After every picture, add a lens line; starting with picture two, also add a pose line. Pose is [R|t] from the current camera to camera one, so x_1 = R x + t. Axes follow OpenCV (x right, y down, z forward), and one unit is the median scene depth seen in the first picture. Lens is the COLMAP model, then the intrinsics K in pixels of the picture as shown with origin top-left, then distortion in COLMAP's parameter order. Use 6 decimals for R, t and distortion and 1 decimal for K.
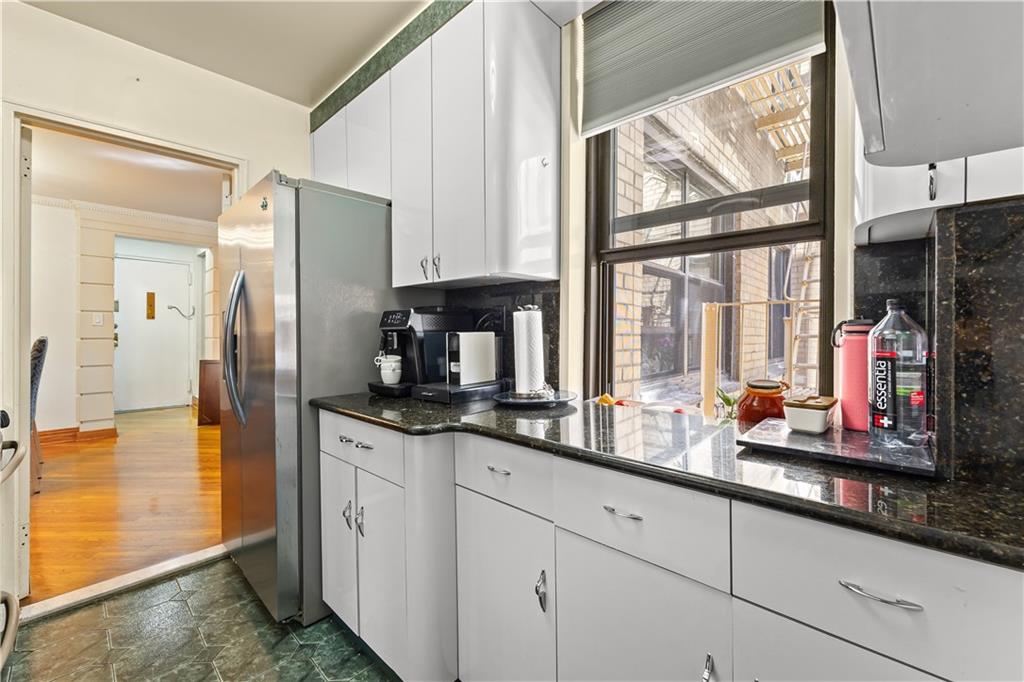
lens RADIAL K [[419.7, 0, 512.0], [0, 419.7, 341.0], [0, 0, 1]] dist [-0.000501, -0.000011]
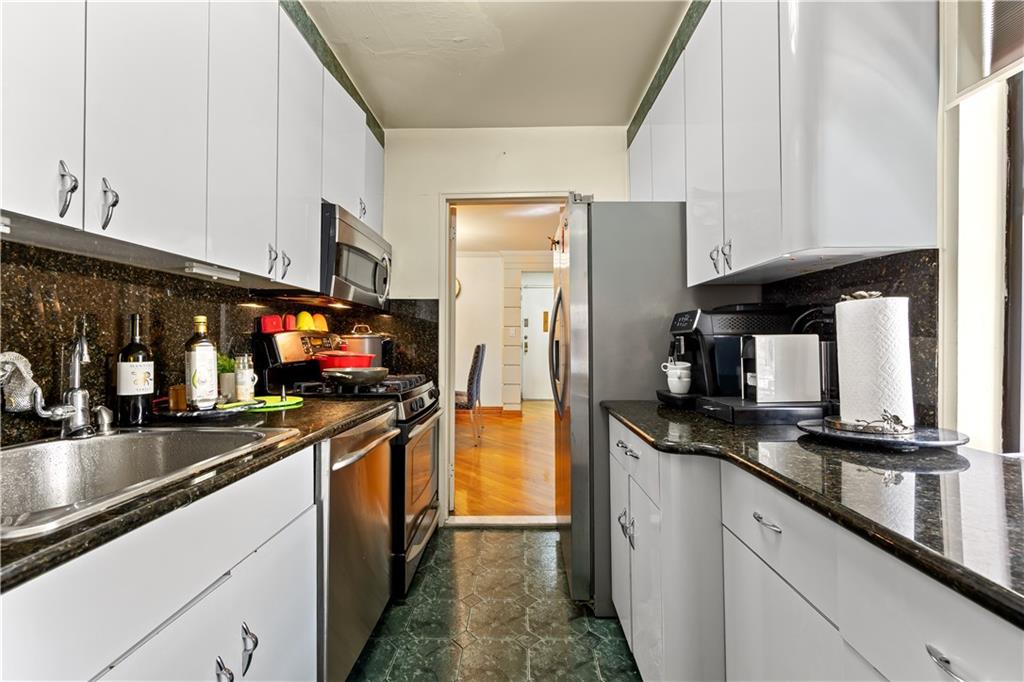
lens RADIAL K [[415.6, 0, 513.4], [0, 415.6, 345.5], [0, 0, 1]] dist [-0.000411, -0.000063]
pose [[0.674323, 0.004659, -0.738422, 0.137388], [-0.016185, 0.999833, -0.008472, 0.012643], [0.738259, 0.017664, 0.674286, 0.134025]]
